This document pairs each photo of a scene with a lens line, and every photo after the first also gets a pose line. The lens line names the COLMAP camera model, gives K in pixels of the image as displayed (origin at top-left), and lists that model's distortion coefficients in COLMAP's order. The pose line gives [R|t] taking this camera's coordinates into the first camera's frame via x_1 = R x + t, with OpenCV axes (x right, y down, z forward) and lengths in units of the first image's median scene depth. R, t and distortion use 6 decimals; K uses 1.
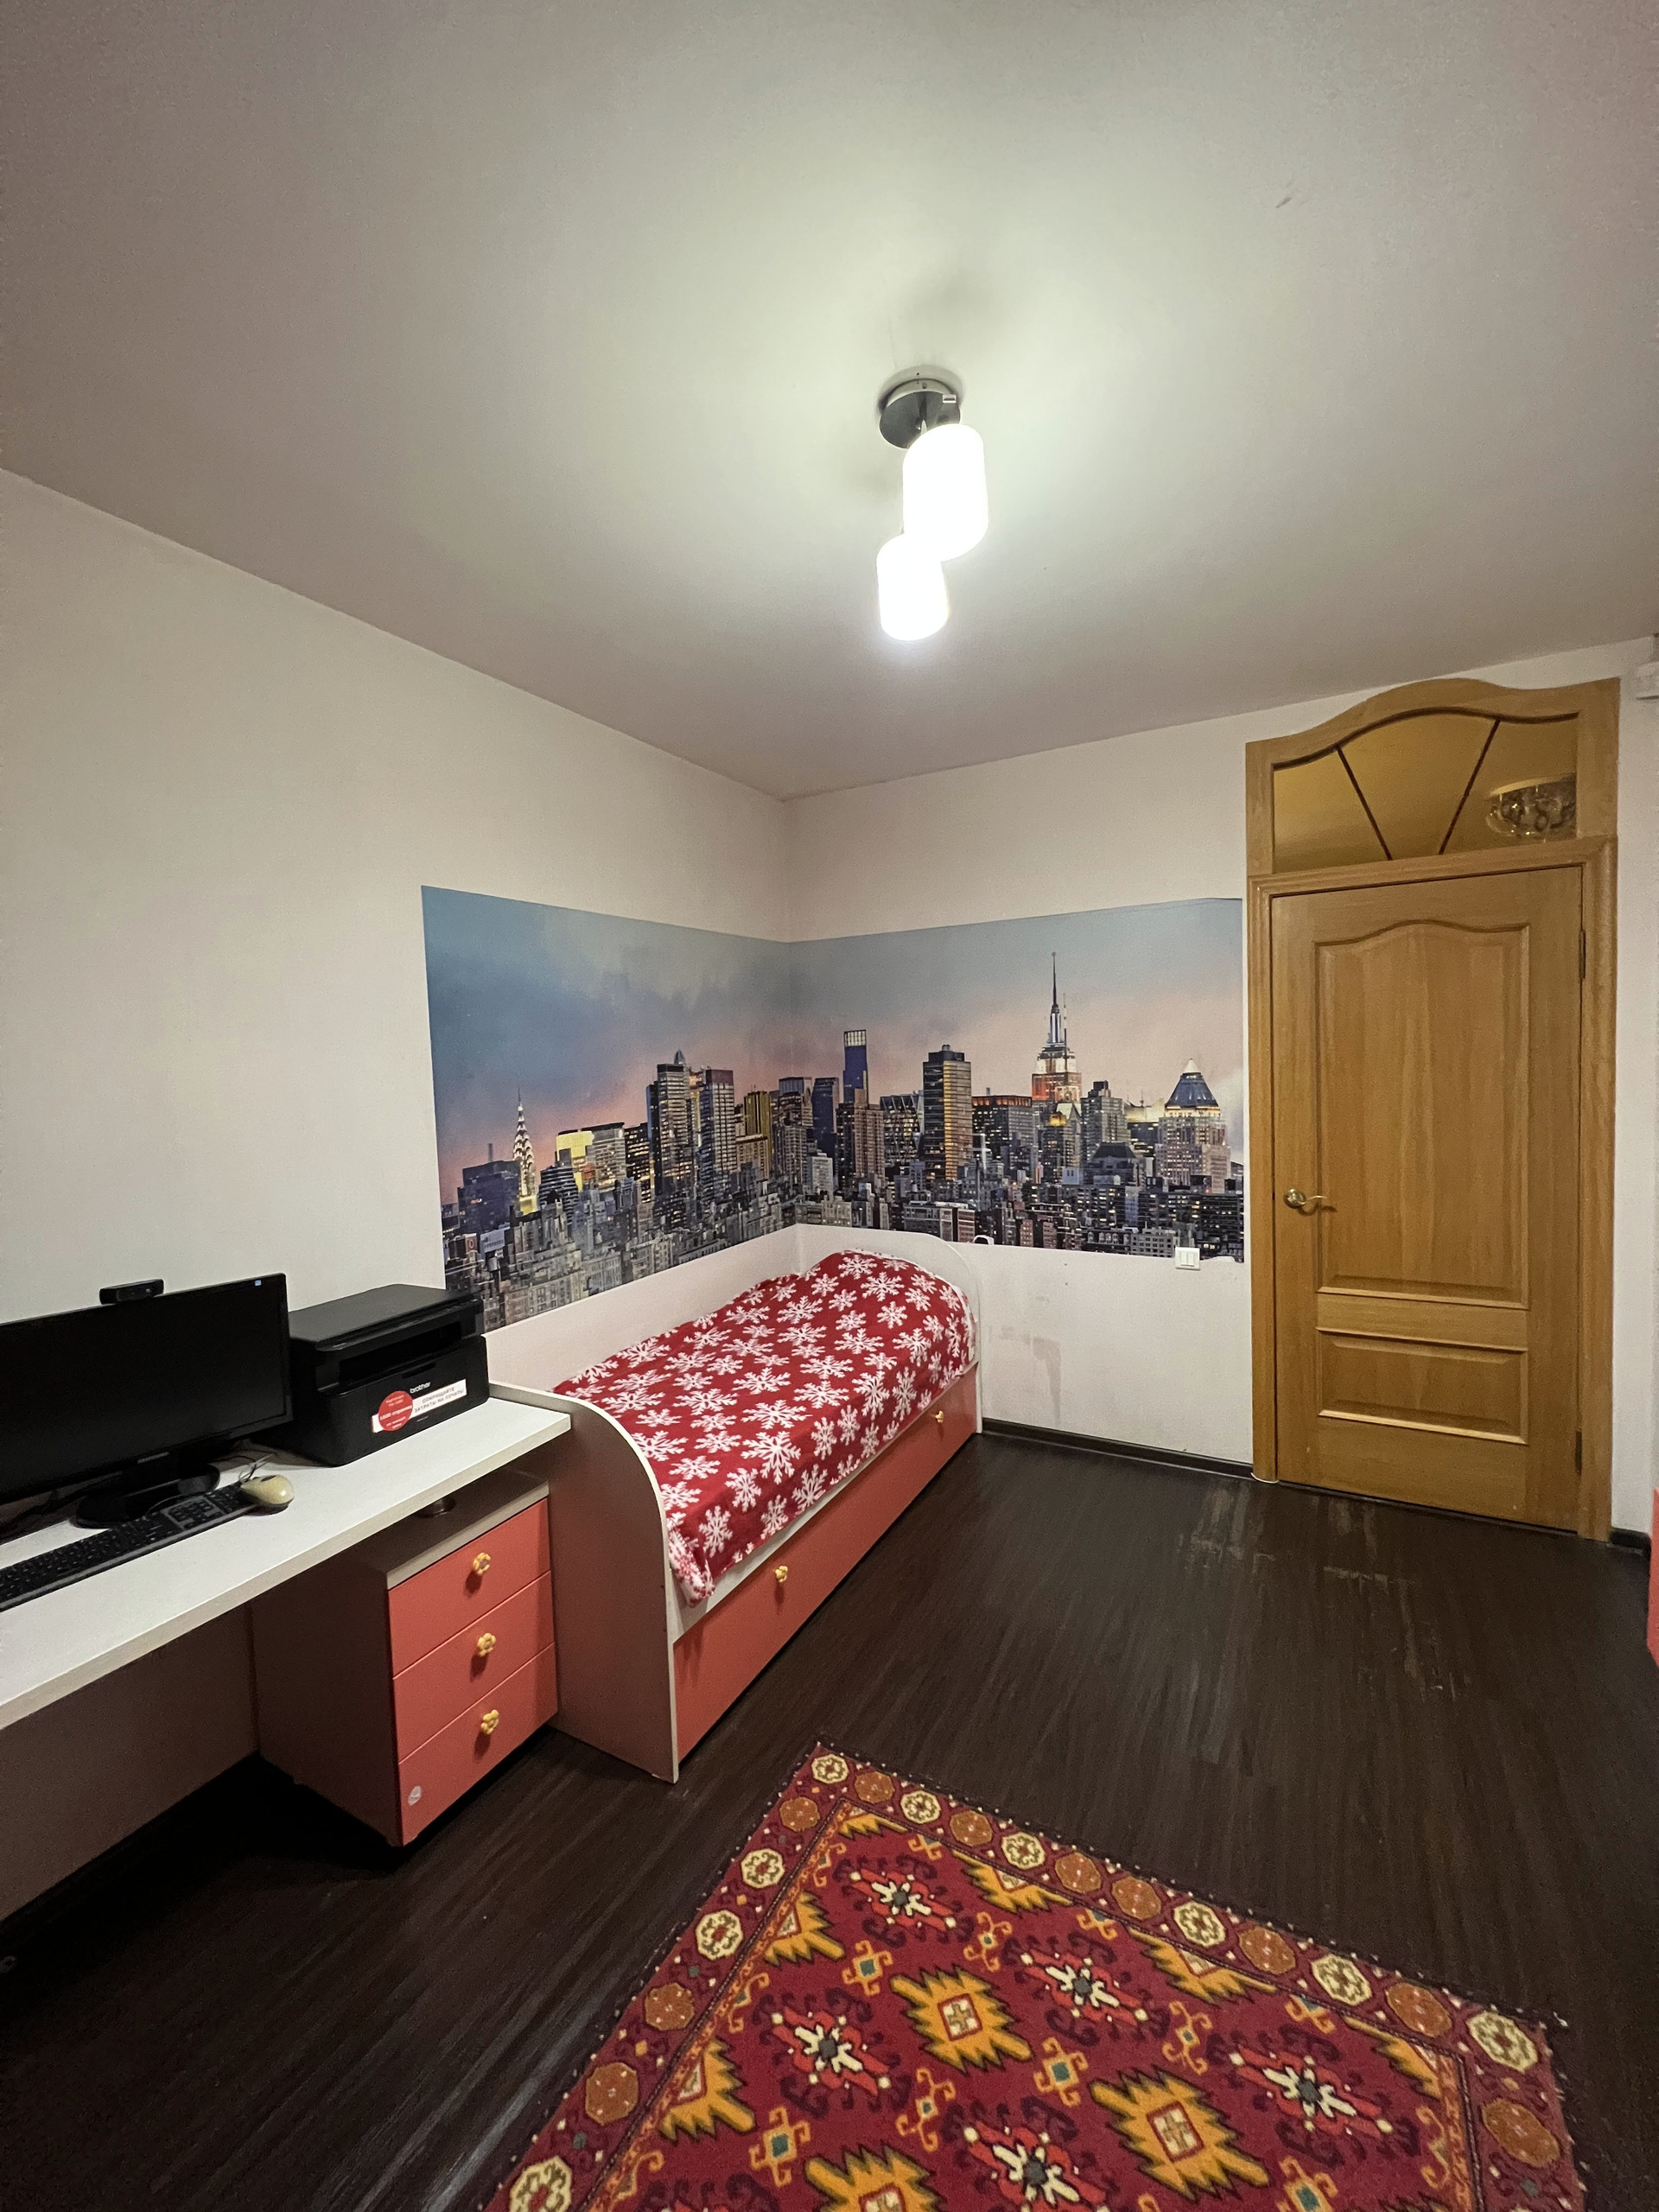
lens RADIAL K [[885.9, 0, 831.7], [0, 885.9, 1101.7], [0, 0, 1]] dist [-0.000949, 0.000166]
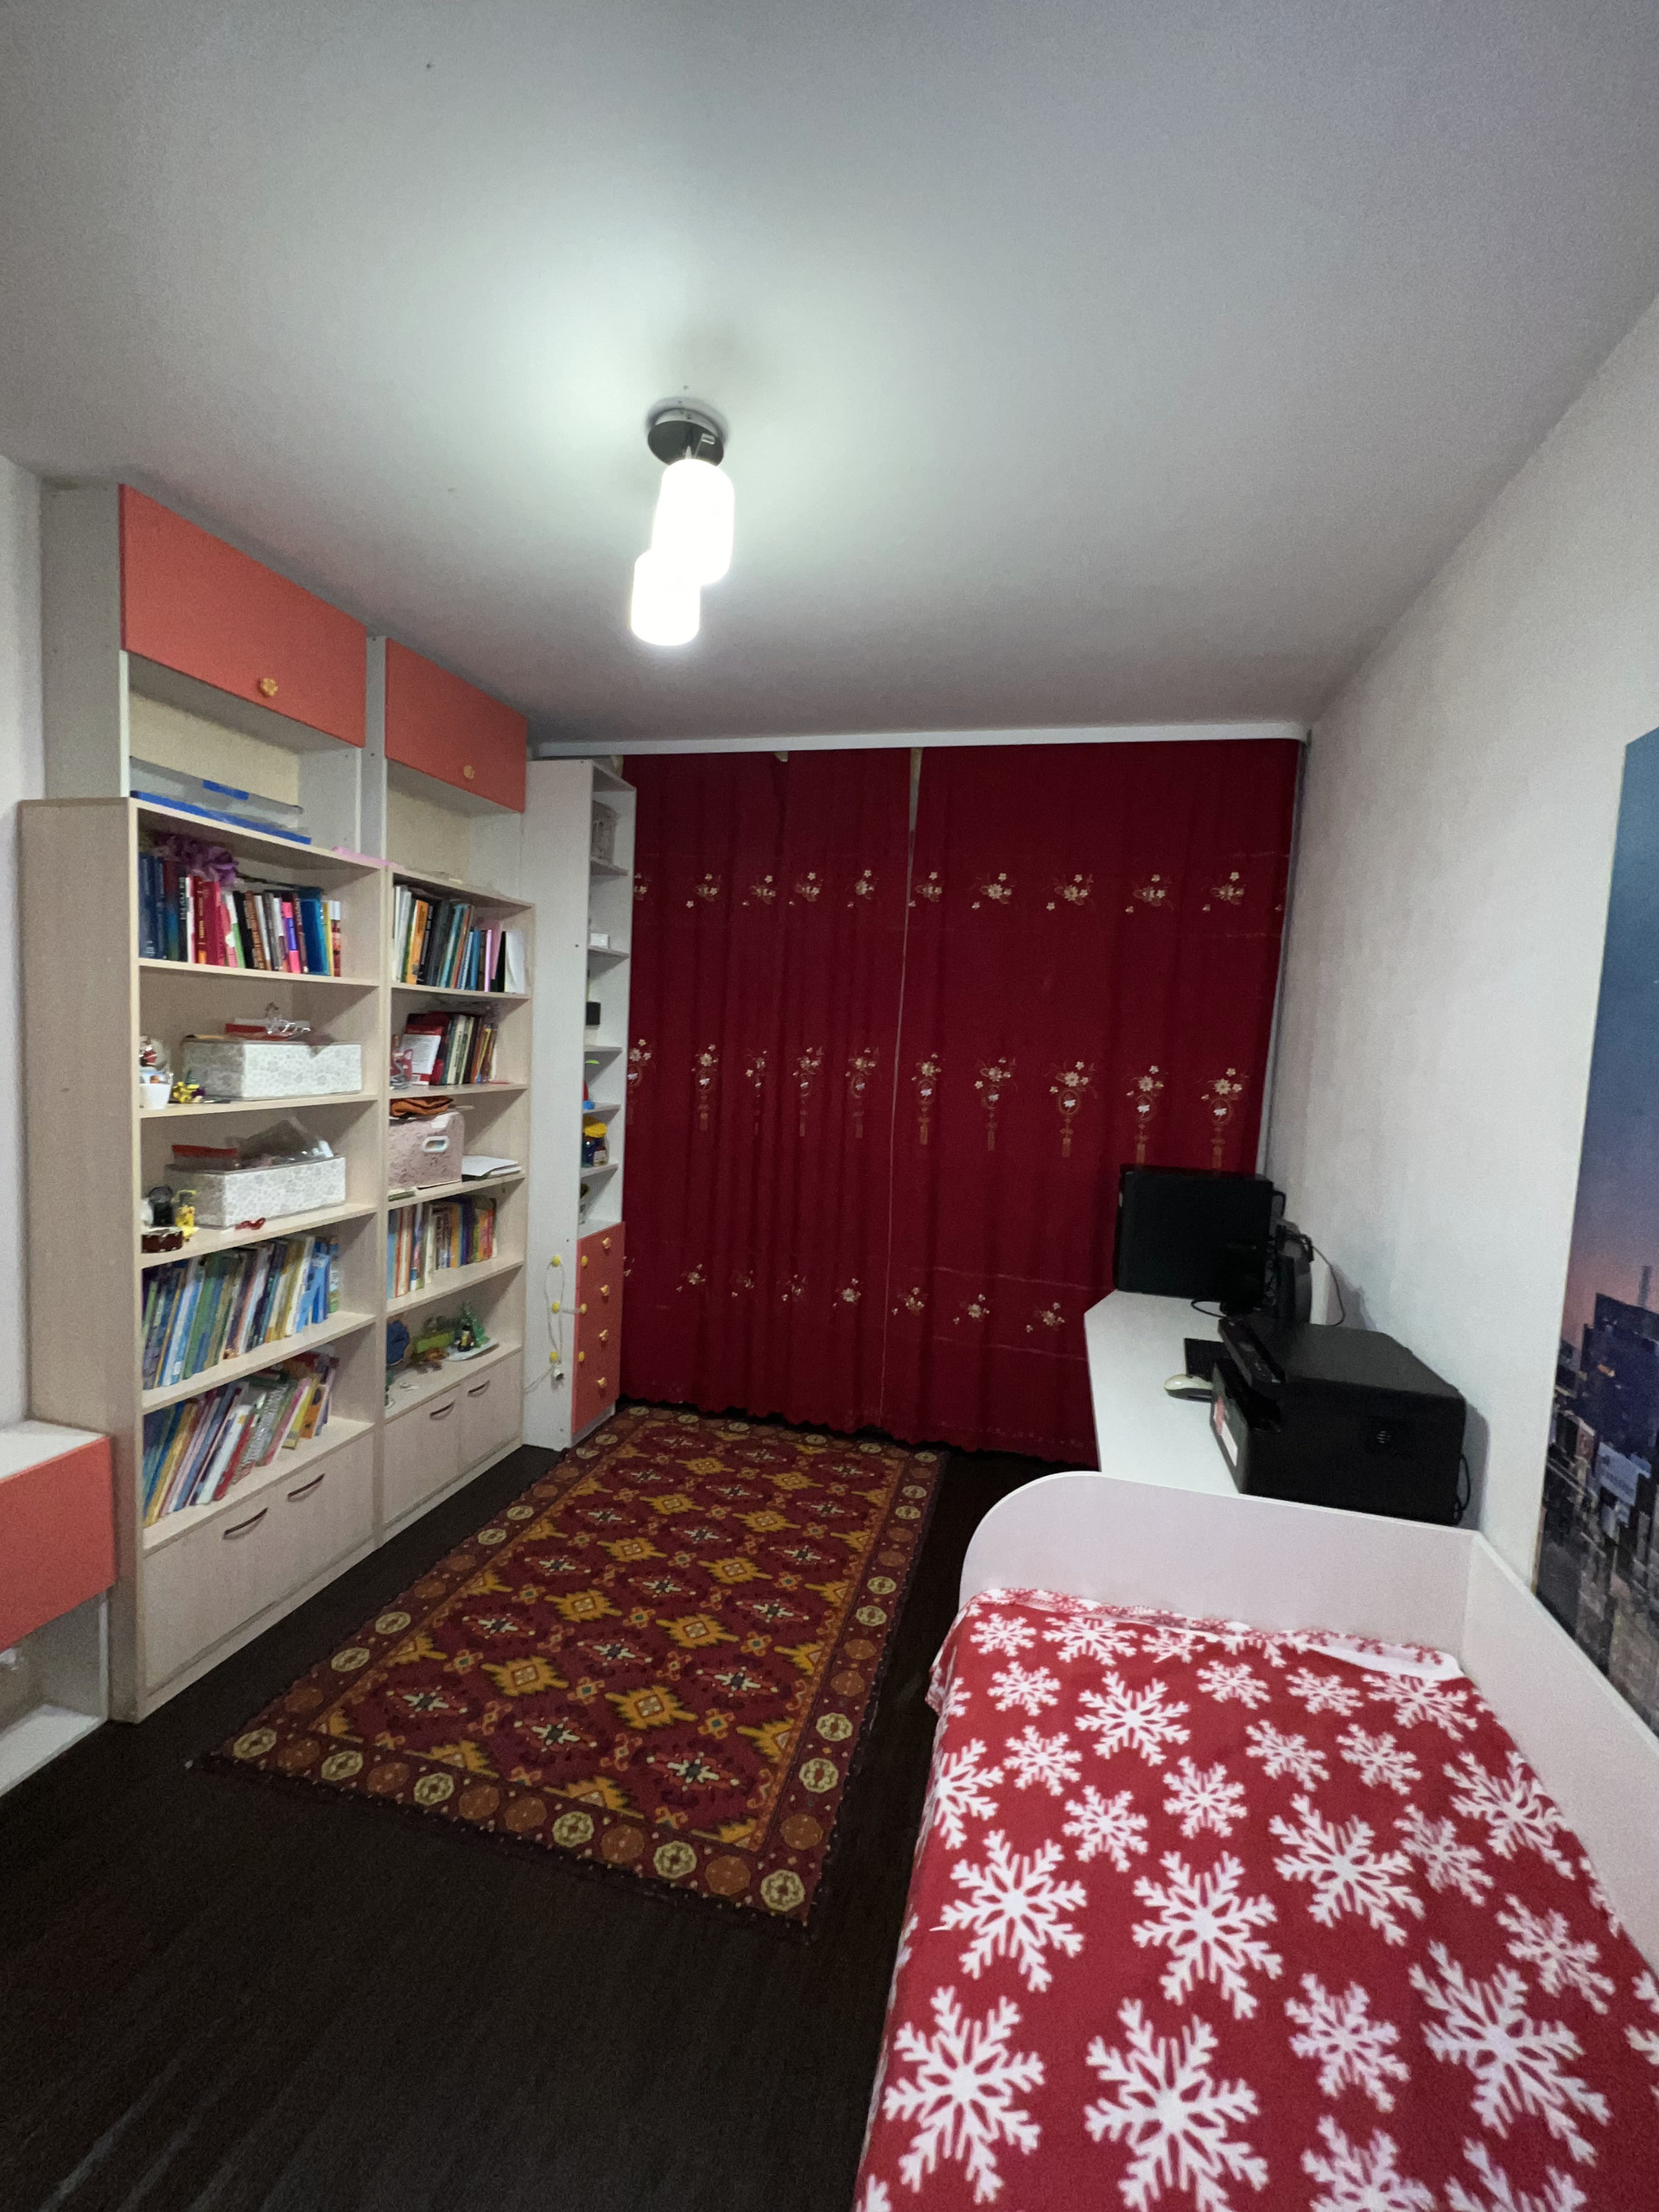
lens RADIAL K [[885.9, 0, 831.0], [0, 885.9, 1101.2], [0, 0, 1]] dist [-0.000949, 0.000166]
pose [[-0.965695, 0.012551, -0.259375, 0.167786], [-0.025717, 0.989299, 0.143620, -0.119413], [0.258402, 0.145364, -0.955038, 1.754705]]
